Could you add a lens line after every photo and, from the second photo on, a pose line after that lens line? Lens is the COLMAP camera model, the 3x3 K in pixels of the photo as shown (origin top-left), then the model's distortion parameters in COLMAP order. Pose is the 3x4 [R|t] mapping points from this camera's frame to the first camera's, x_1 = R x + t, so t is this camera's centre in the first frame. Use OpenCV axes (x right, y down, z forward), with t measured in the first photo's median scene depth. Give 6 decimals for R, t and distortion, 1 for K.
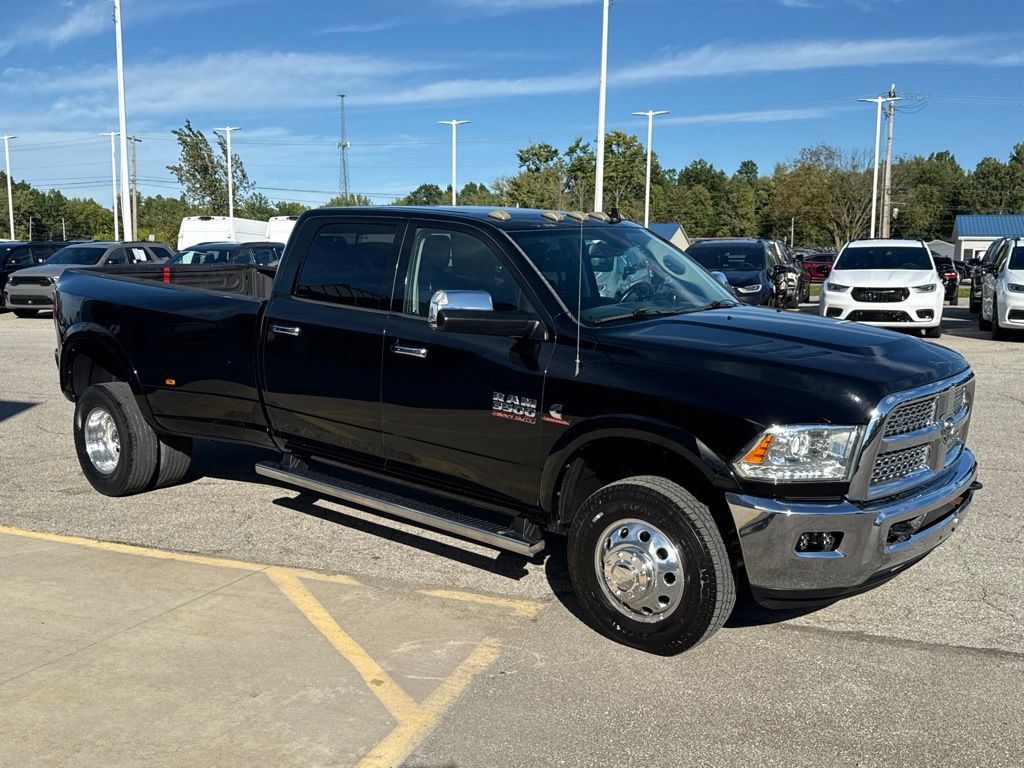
lens RADIAL K [[1004.9, 0, 510.6], [0, 1004.9, 390.5], [0, 0, 1]] dist [0.182588, -0.372972]
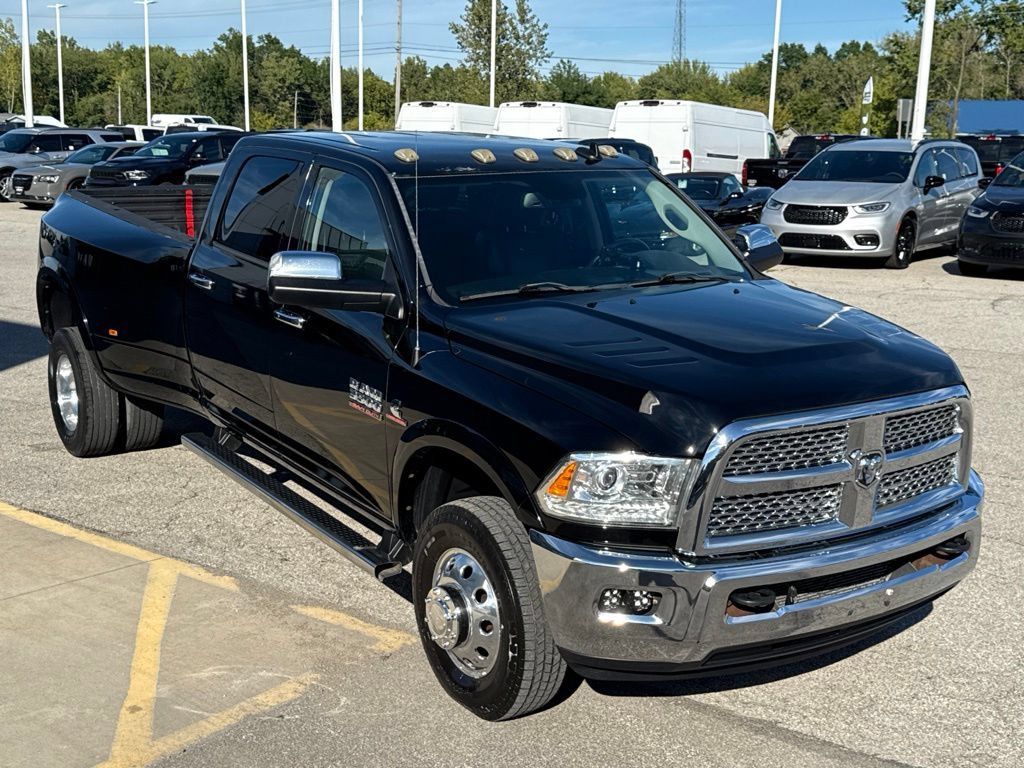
lens RADIAL K [[1324.7, 0, 515.3], [0, 1324.7, 385.0], [0, 0, 1]] dist [0.192550, -0.417479]
pose [[0.960308, 0.064834, -0.271301, 0.324751], [-0.051663, 0.997126, 0.055419, -0.047431], [0.274114, -0.039203, 0.960898, -0.002826]]
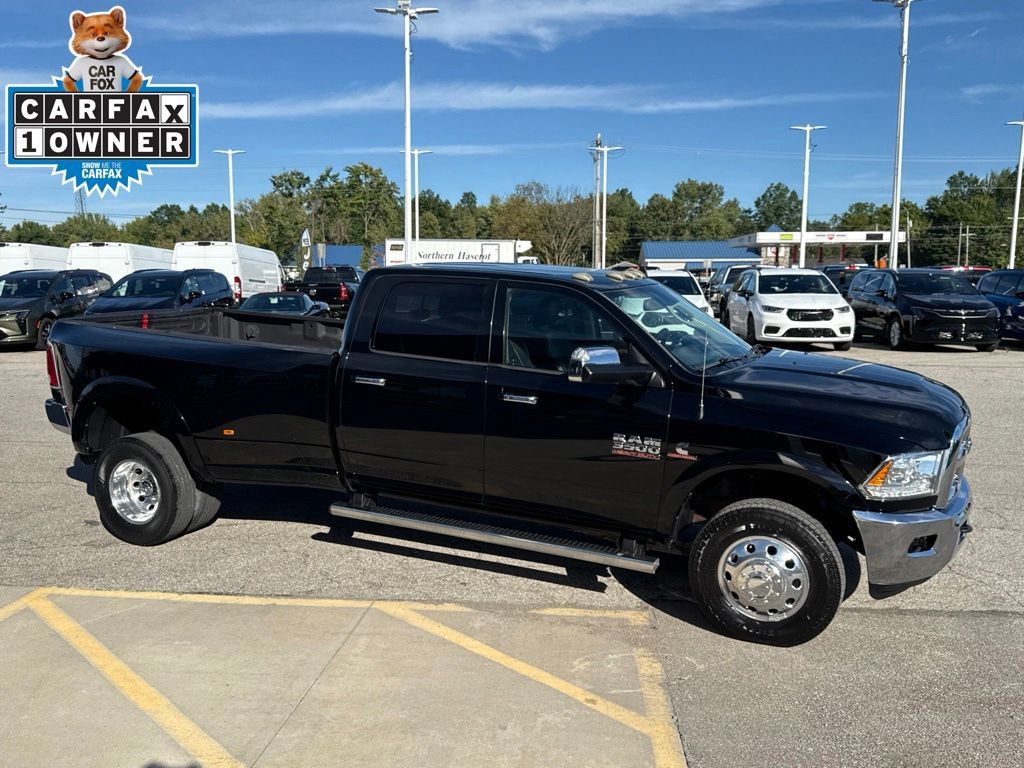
lens RADIAL K [[893.0, 0, 512.7], [0, 893.0, 388.0], [0, 0, 1]] dist [0.173524, -0.346508]
pose [[0.960402, -0.040832, 0.275611, -0.326803], [0.041976, 0.999117, 0.001748, -0.045278], [-0.275439, 0.009890, 0.961268, 0.036375]]
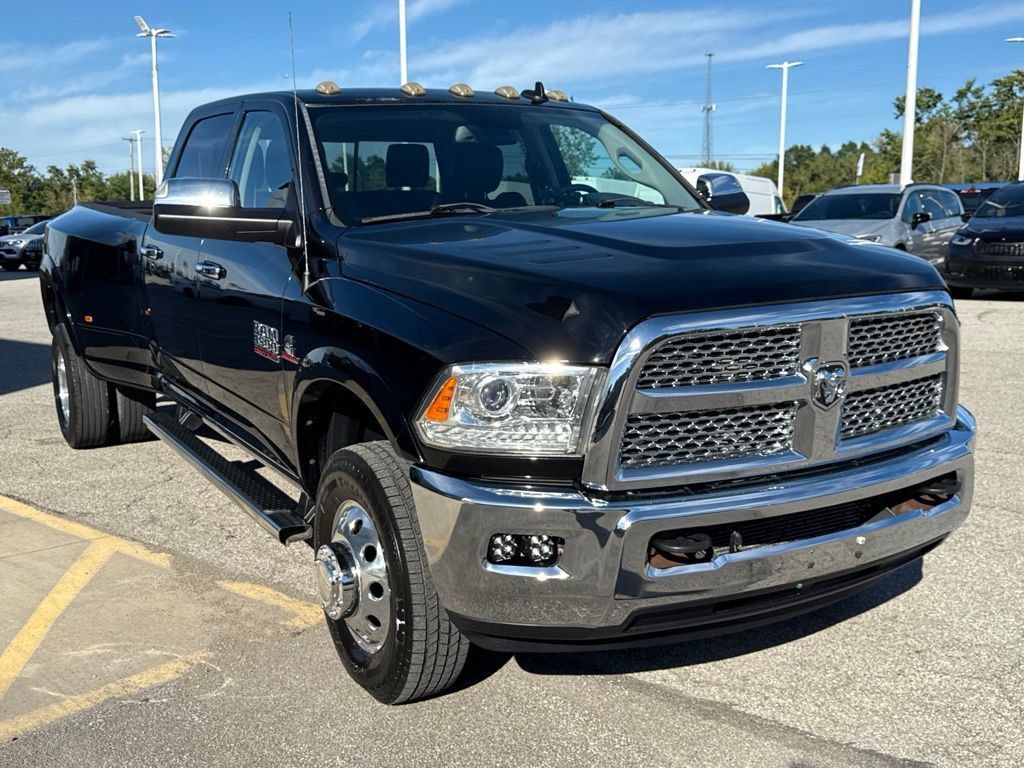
lens RADIAL K [[1079.2, 0, 512.0], [0, 1079.2, 384.0], [0, 0, 1]] dist [0.189447, -0.439799]
pose [[0.942407, 0.033661, -0.332769, 0.342813], [-0.030878, 0.999430, 0.013649, 0.024968], [0.333039, -0.002588, 0.942909, 0.247727]]
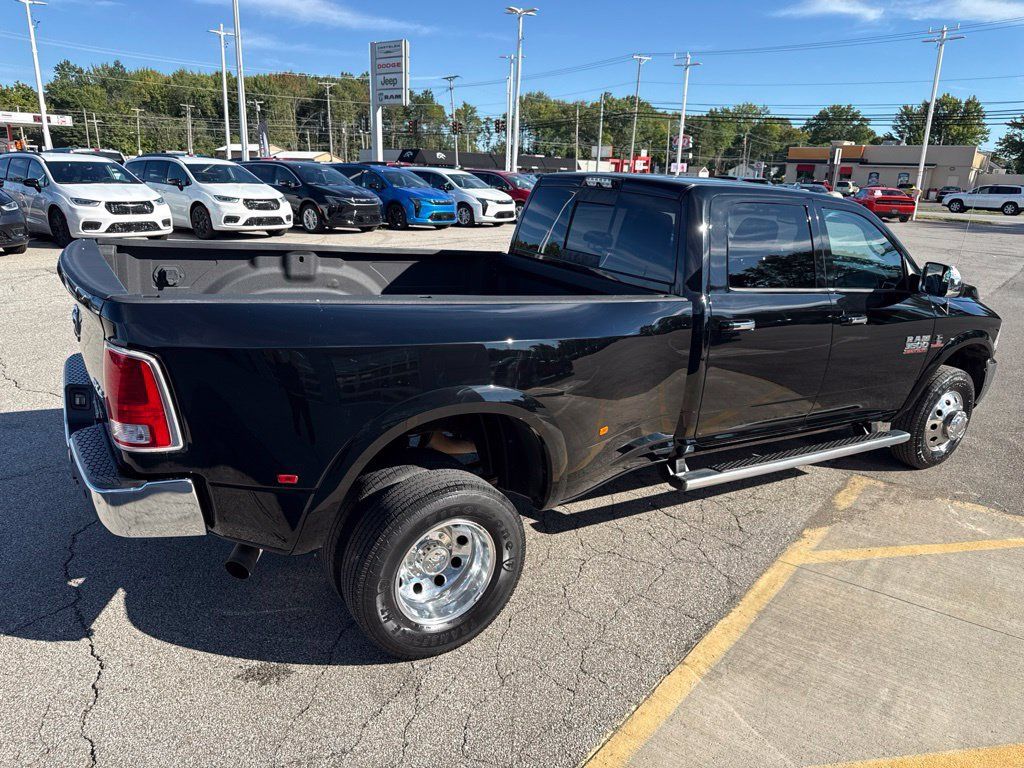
lens RADIAL K [[731.7, 0, 514.8], [0, 731.7, 383.9], [0, 0, 1]] dist [0.047474, -0.054876]
pose [[0.290879, -0.265275, 0.919249, -0.867708], [0.096376, 0.964031, 0.247702, -0.184058], [-0.951893, 0.016543, 0.305983, 0.957083]]
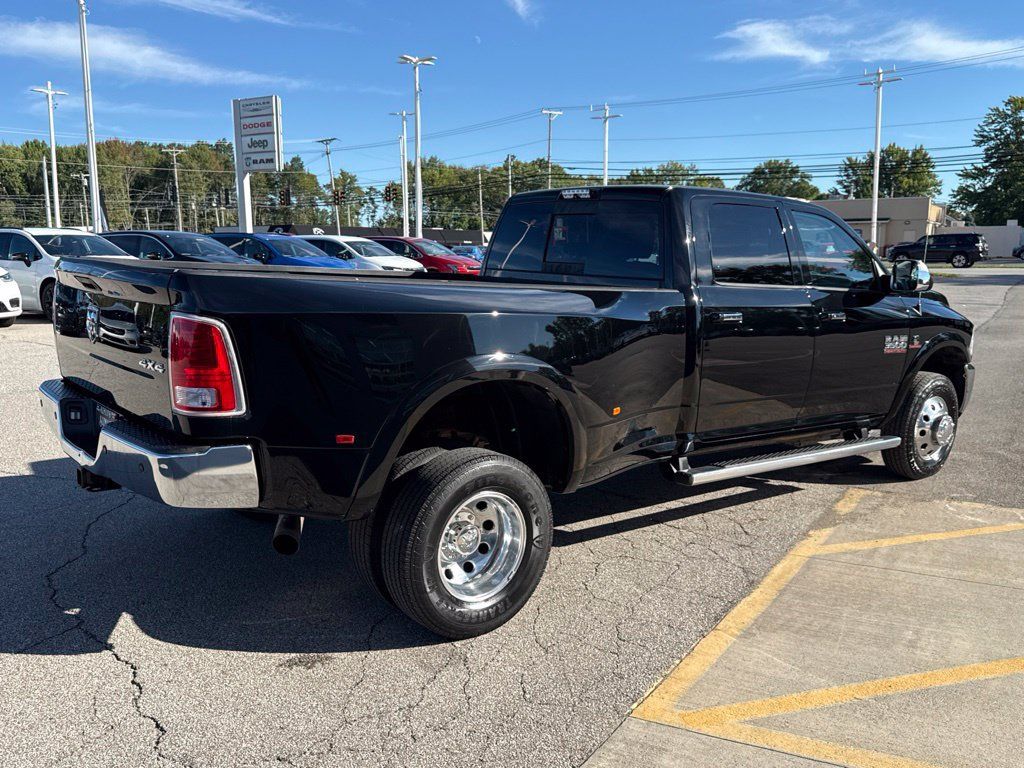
lens RADIAL K [[903.8, 0, 512.0], [0, 903.8, 384.0], [0, 0, 1]] dist [0.140925, -0.260891]
pose [[0.178079, -0.154079, 0.971878, -1.042343], [0.137510, 0.981870, 0.130467, -0.130345], [-0.974361, 0.110409, 0.196037, 1.001006]]
